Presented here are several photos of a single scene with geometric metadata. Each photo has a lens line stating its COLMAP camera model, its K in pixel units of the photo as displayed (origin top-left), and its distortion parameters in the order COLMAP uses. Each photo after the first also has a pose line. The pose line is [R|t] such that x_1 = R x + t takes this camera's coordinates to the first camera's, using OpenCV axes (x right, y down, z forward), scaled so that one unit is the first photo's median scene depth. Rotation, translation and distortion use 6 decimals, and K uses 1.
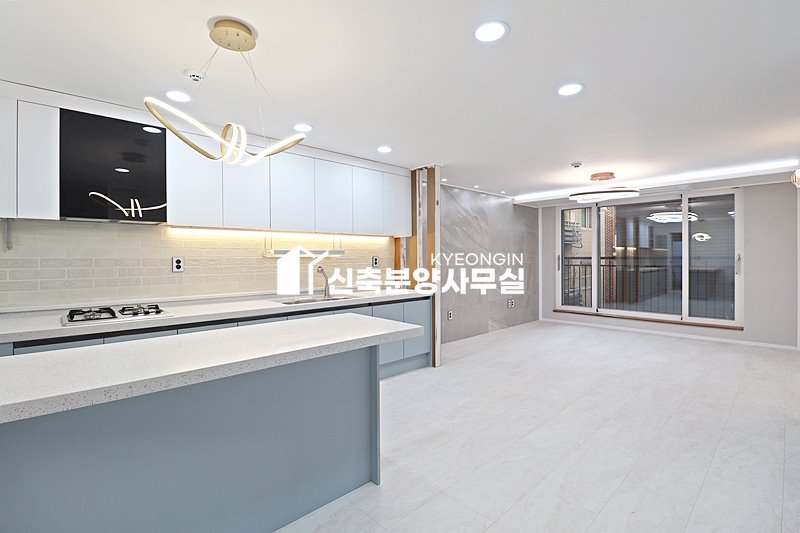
lens RADIAL K [[368.3, 0, 398.5], [0, 368.3, 259.0], [0, 0, 1]] dist [-0.010125, -0.008930]
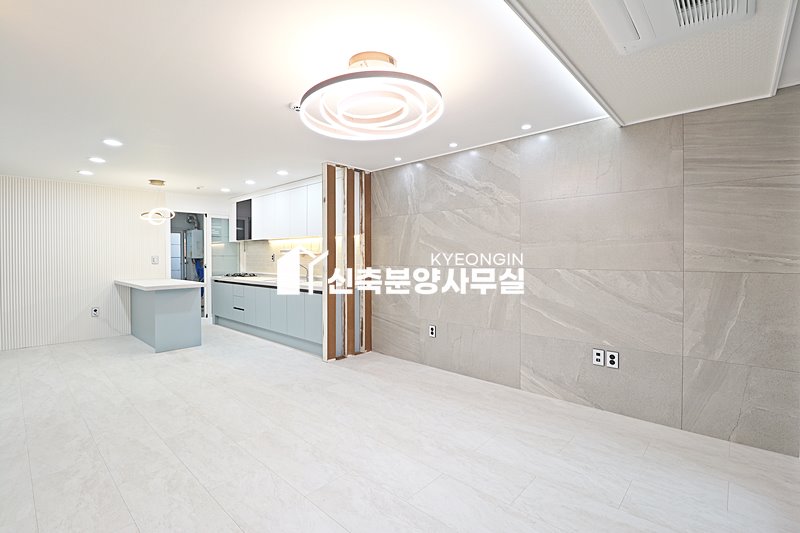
lens RADIAL K [[368.3, 0, 397.5], [0, 368.3, 258.1], [0, 0, 1]] dist [-0.010125, -0.008930]
pose [[0.075024, 0.010852, -0.997123, 1.020014], [-0.001659, 0.999941, 0.010758, -0.004305], [0.997180, 0.000847, 0.075037, 1.014788]]
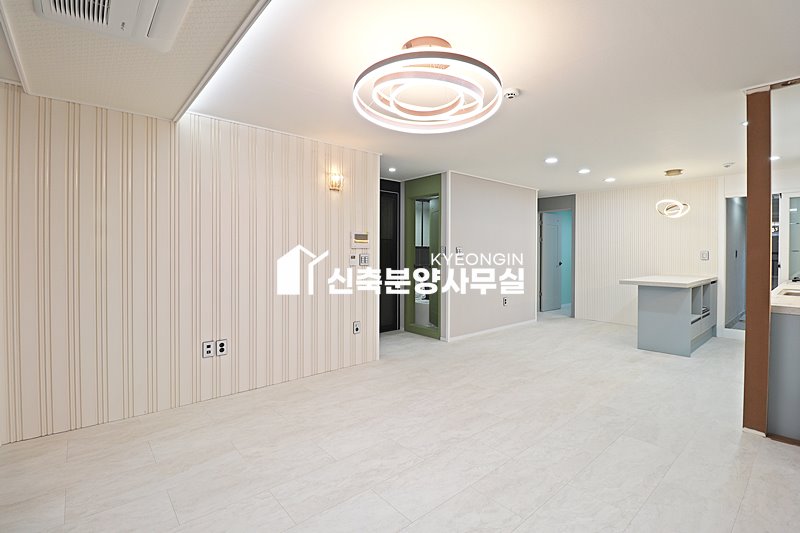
lens RADIAL K [[368.3, 0, 397.3], [0, 368.3, 250.7], [0, 0, 1]] dist [-0.010125, -0.008930]
pose [[-0.999093, 0.003378, 0.042451, 0.583373], [0.003400, 0.999994, 0.000450, -0.001655], [-0.042449, 0.000594, -0.999098, 1.456122]]
